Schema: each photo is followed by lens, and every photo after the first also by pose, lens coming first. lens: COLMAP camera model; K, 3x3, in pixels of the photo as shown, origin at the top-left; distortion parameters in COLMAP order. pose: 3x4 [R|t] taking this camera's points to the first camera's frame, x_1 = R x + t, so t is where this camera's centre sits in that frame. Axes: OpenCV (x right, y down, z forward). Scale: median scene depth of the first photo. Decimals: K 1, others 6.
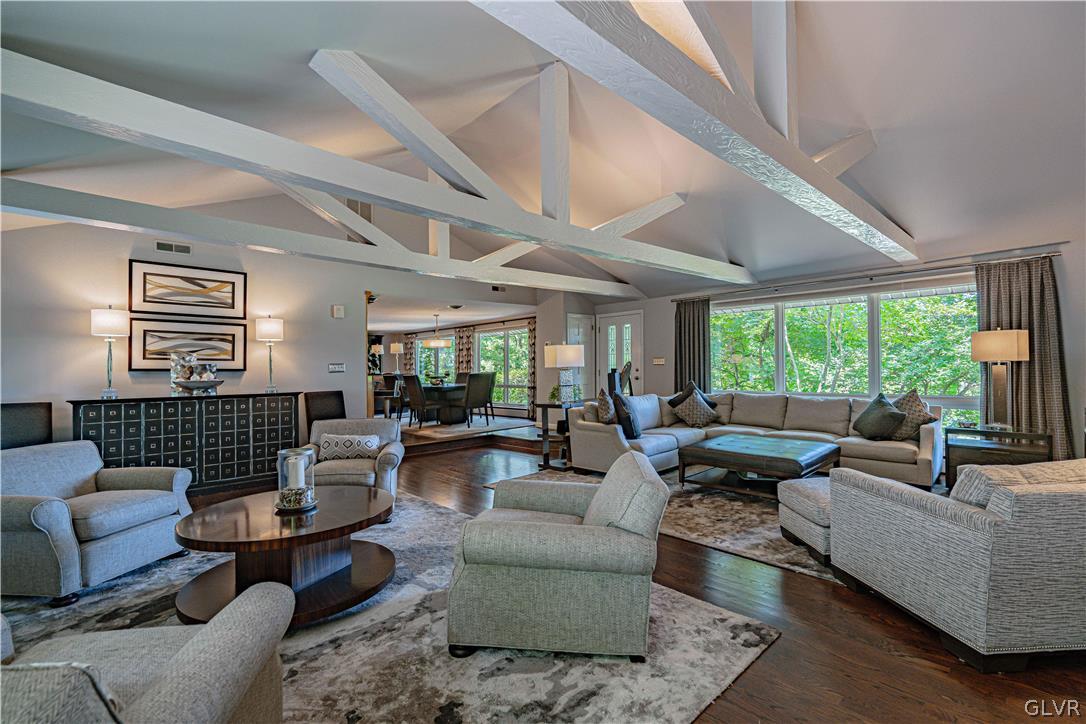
lens RADIAL K [[491.6, 0, 546.7], [0, 491.6, 360.8], [0, 0, 1]] dist [-0.001249, 0.000094]
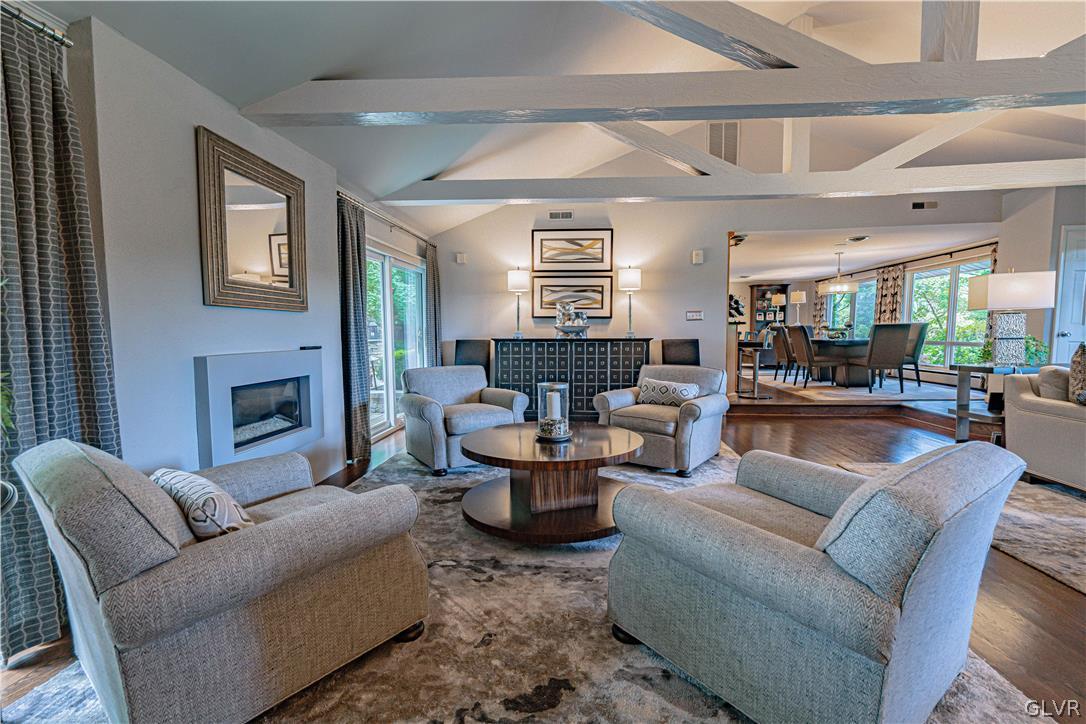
lens RADIAL K [[491.6, 0, 543.7], [0, 491.6, 364.4], [0, 0, 1]] dist [-0.001249, 0.000094]
pose [[0.660919, 0.061949, -0.747896, 0.132805], [0.009173, 0.995846, 0.090593, 0.023585], [0.750401, -0.066735, 0.657605, 0.152855]]
